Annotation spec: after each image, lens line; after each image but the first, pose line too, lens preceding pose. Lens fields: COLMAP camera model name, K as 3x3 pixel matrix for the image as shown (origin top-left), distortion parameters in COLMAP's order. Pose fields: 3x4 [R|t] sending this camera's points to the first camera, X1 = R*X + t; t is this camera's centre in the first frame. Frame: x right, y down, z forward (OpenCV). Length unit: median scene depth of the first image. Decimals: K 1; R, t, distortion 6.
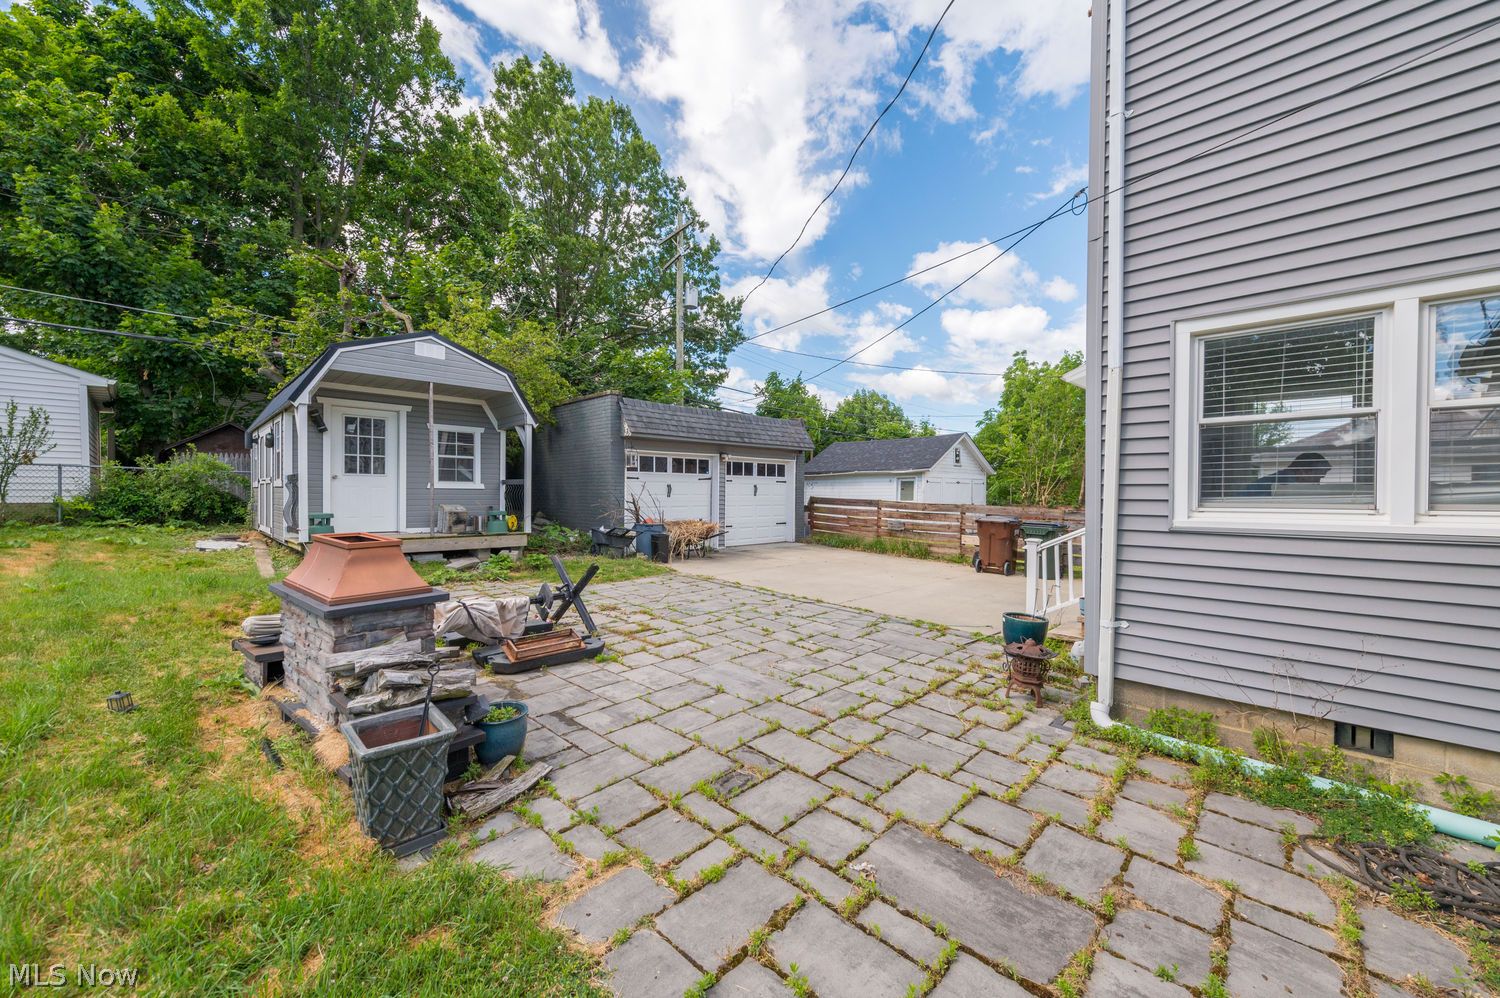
lens RADIAL K [[596.3, 0, 750.0], [0, 596.3, 499.0], [0, 0, 1]] dist [0.026962, 0.000025]
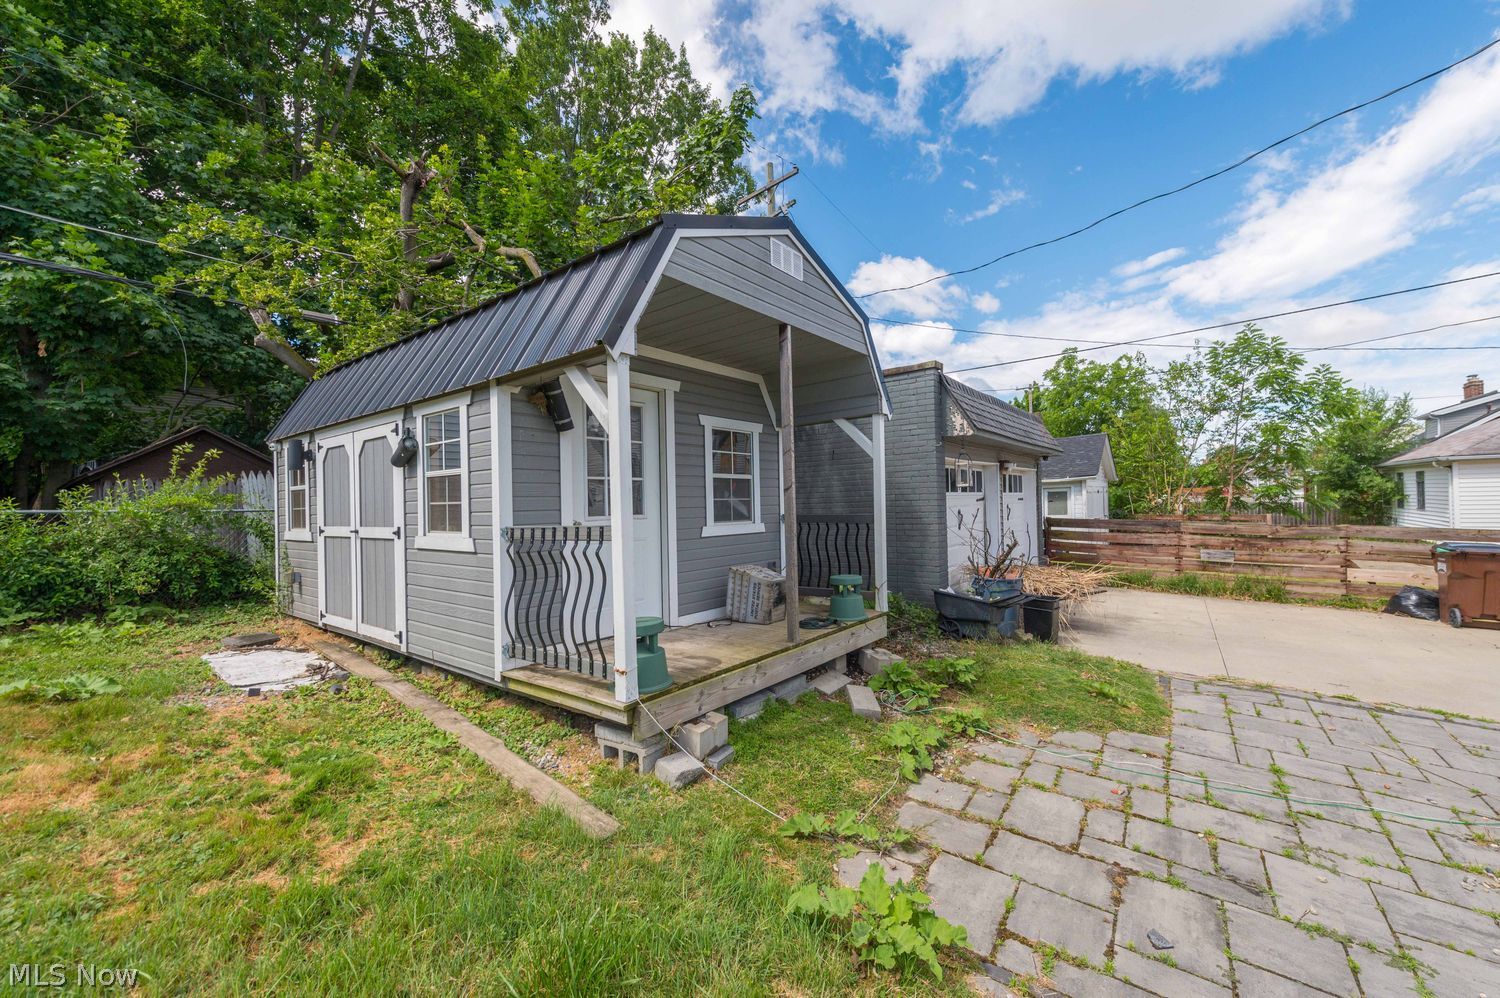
lens RADIAL K [[604.4, 0, 772.3], [0, 604.4, 496.5], [0, 0, 1]] dist [0.010255, -0.000126]
pose [[0.989157, -0.026614, 0.144433, -0.459862], [0.029822, 0.999353, -0.020091, -0.034297], [-0.143805, 0.024181, 0.989311, 0.388846]]
